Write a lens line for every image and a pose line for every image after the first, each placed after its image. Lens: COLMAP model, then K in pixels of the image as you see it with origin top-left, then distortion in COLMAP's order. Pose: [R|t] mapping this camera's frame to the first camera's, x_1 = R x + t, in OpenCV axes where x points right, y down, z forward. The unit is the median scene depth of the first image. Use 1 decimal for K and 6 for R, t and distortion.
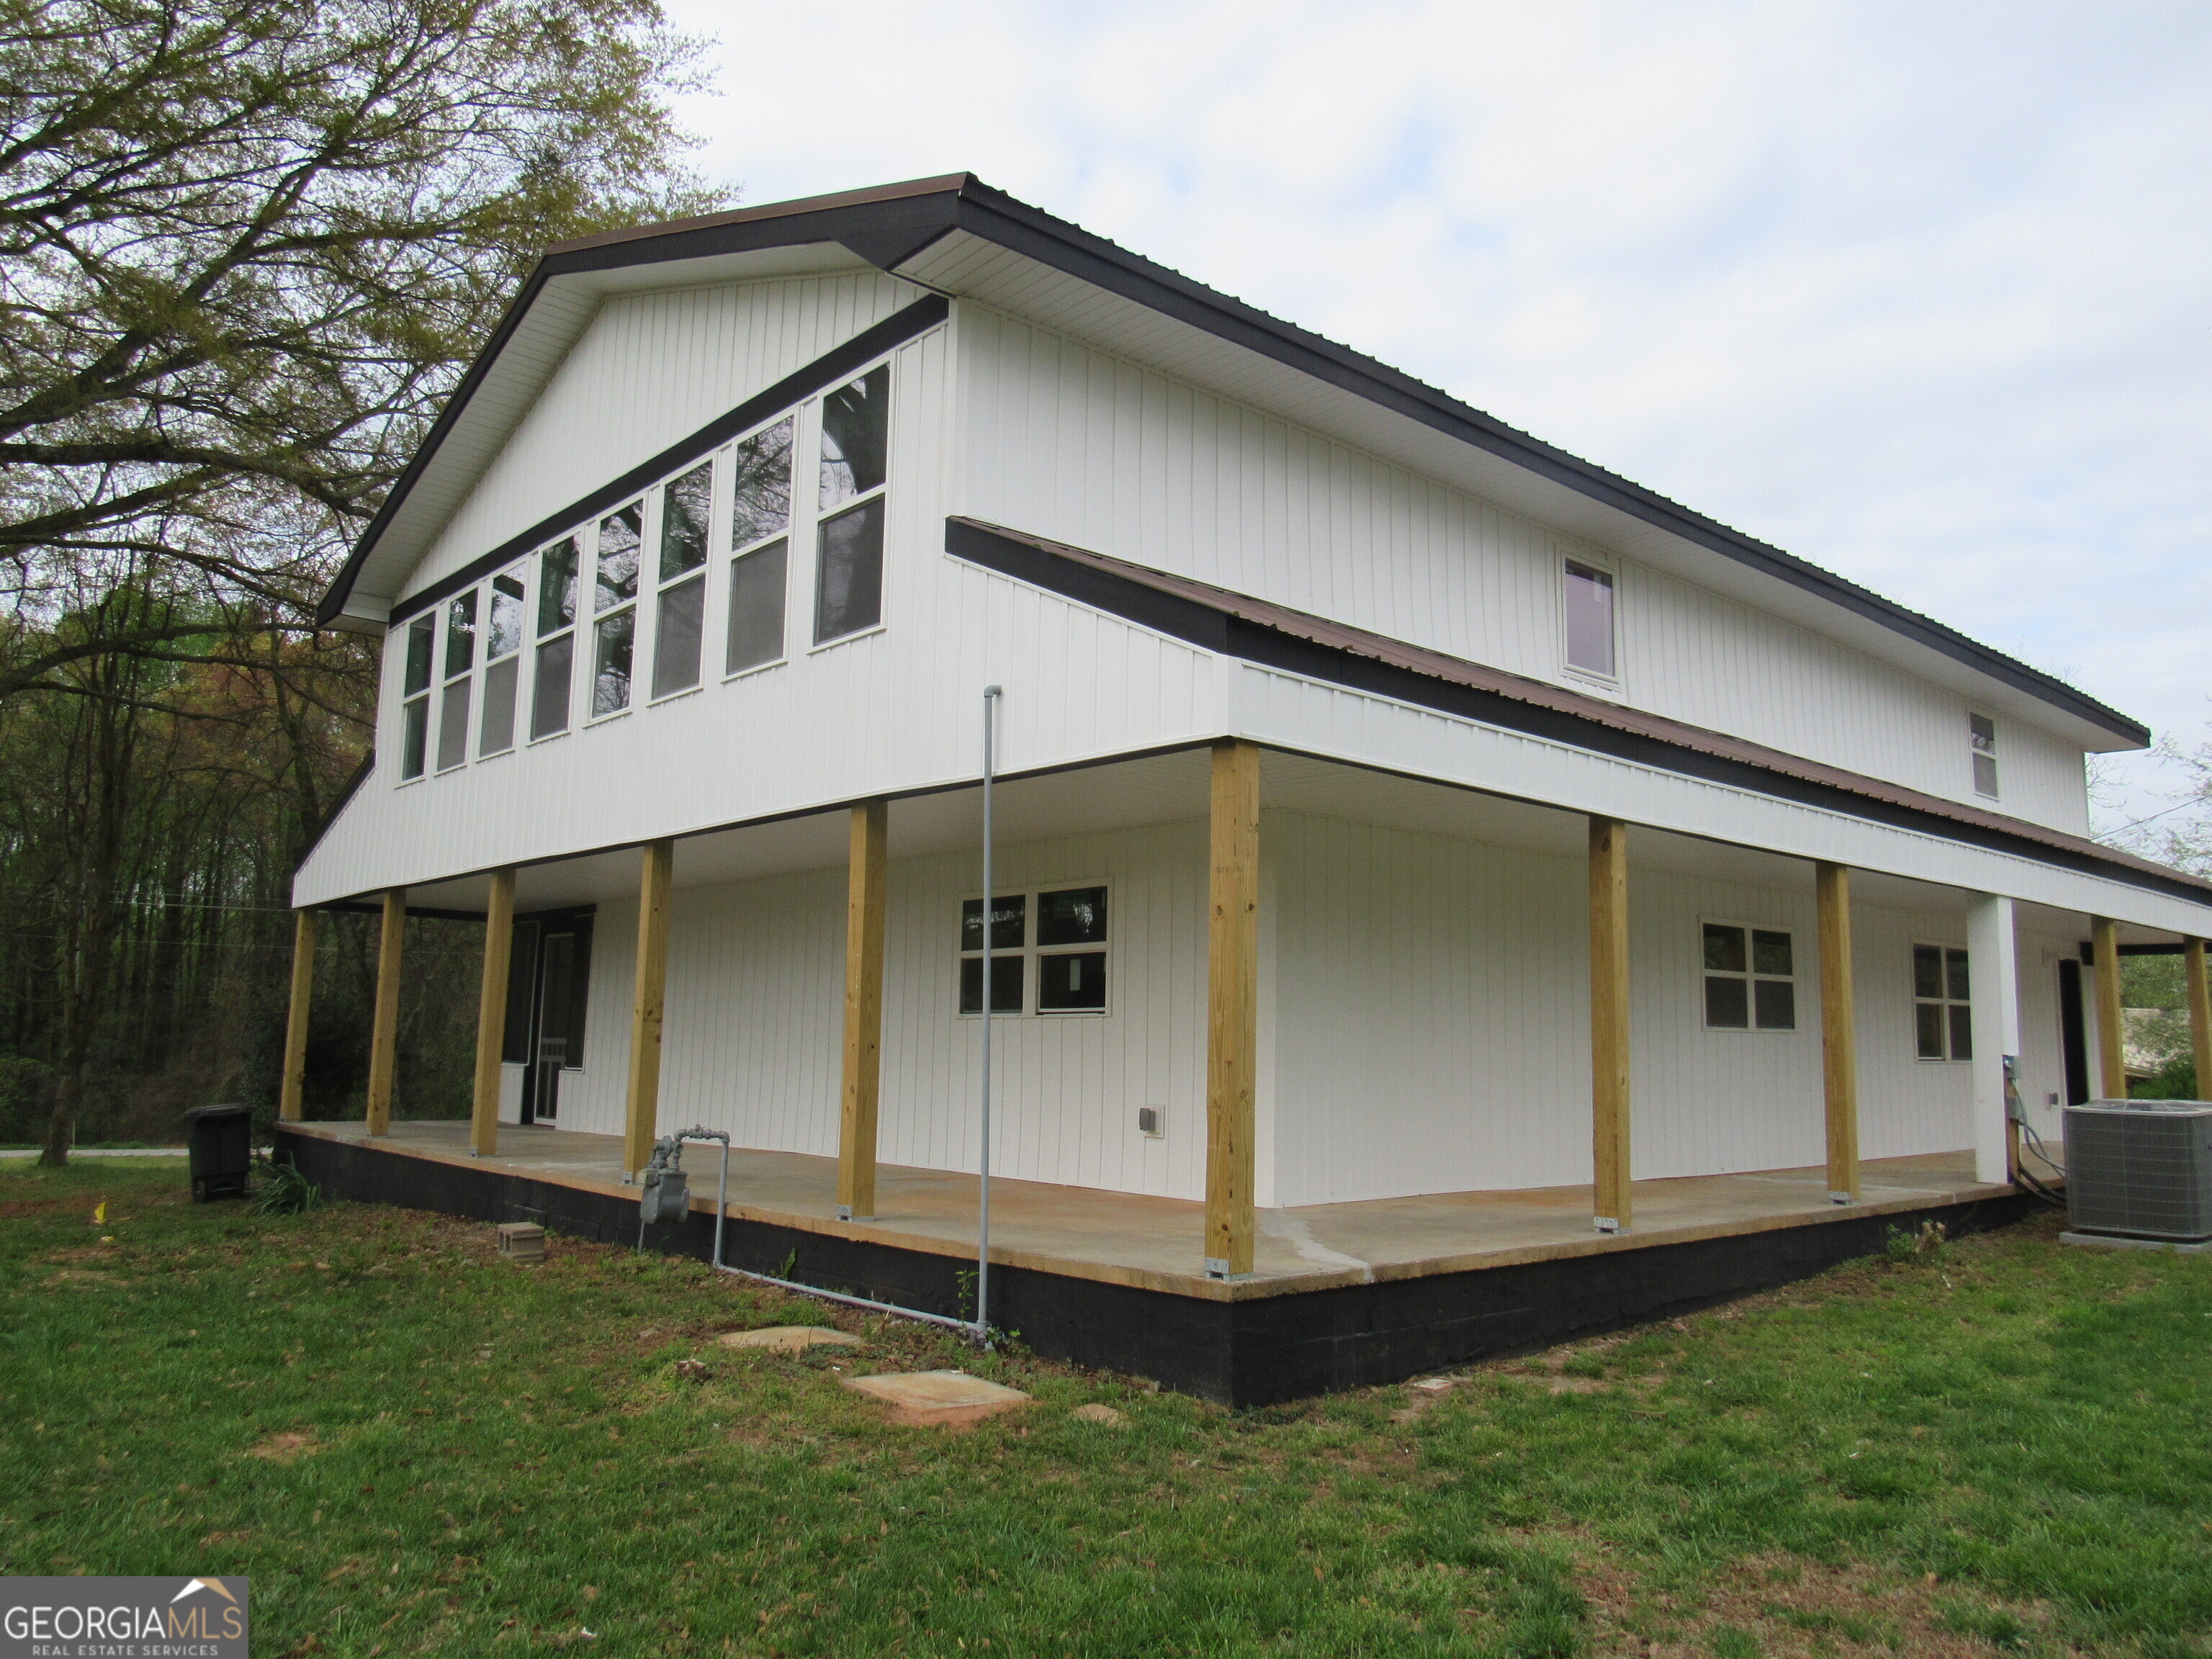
lens RADIAL K [[1595.1, 0, 1106.0], [0, 1595.1, 829.5], [0, 0, 1]] dist [0.000615, -0.192389]
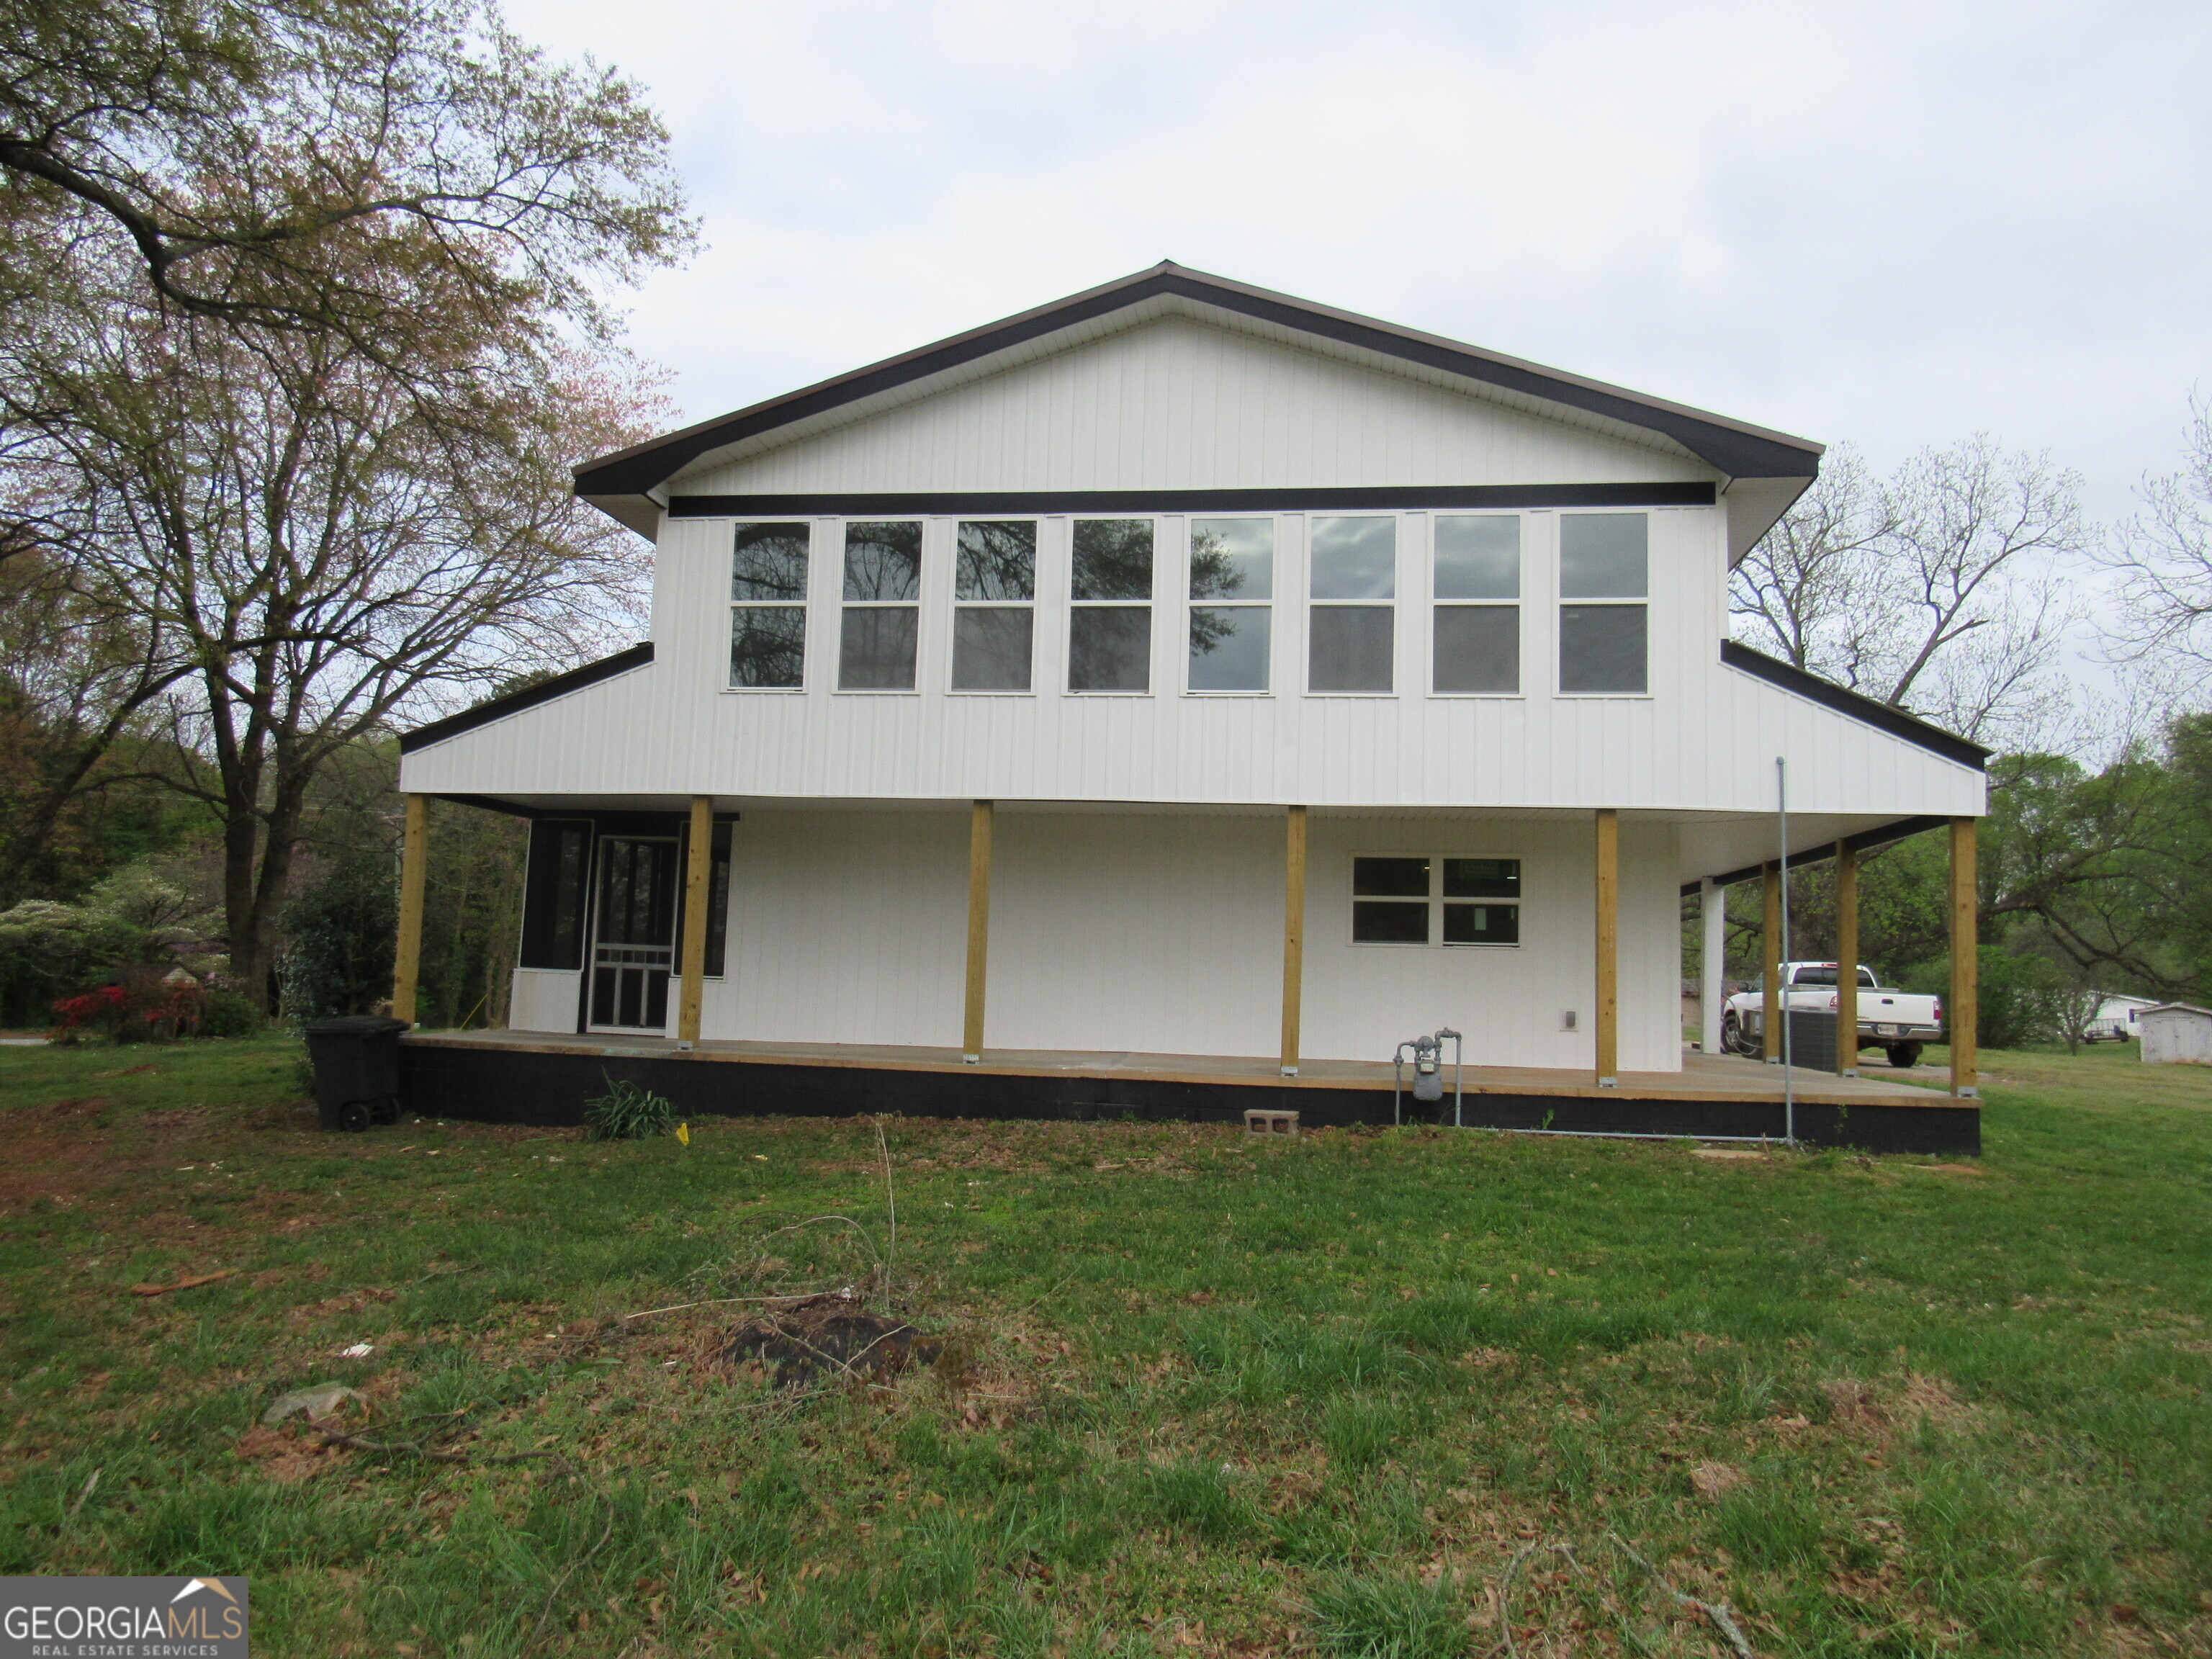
lens RADIAL K [[1595.1, 0, 1106.0], [0, 1595.1, 829.5], [0, 0, 1]] dist [0.000615, -0.192389]
pose [[0.782510, 0.063412, 0.619400, -1.188861], [-0.102879, 0.994295, 0.028179, 0.006894], [-0.614079, -0.085774, 0.784570, 0.105186]]
